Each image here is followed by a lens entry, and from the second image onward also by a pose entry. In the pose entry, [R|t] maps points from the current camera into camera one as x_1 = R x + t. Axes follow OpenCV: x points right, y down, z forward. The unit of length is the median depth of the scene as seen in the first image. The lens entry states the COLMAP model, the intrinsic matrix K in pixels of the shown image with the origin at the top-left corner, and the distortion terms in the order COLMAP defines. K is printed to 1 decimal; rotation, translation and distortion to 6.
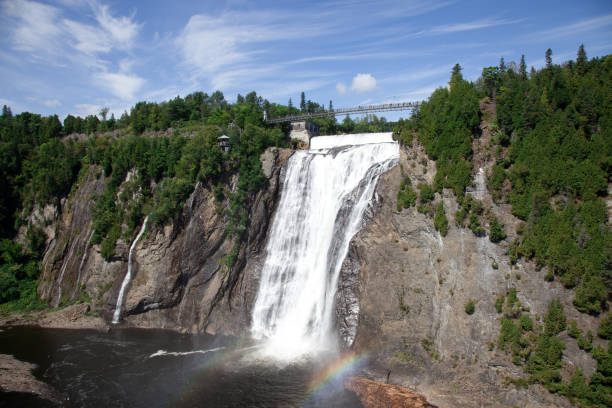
lens RADIAL K [[459.5, 0, 291.2], [0, 459.5, 183.9], [0, 0, 1]] dist [-0.030366, 0.029275]
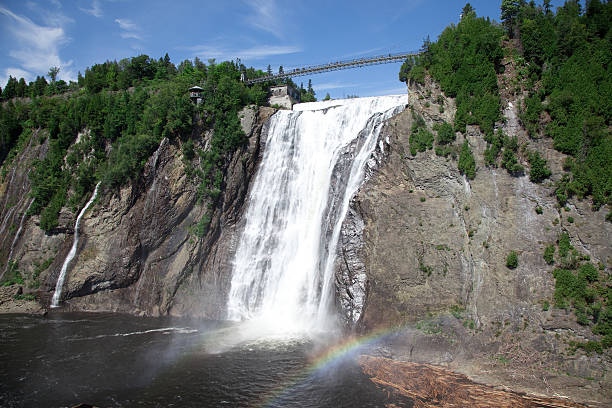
lens RADIAL K [[439.2, 0, 288.6], [0, 439.2, 194.8], [0, 0, 1]] dist [-0.018471, -0.000879]
pose [[0.996101, 0.011603, 0.087452, -0.050482], [-0.007123, 0.998655, -0.051360, 0.155298], [-0.087930, 0.050537, 0.994844, 0.213509]]
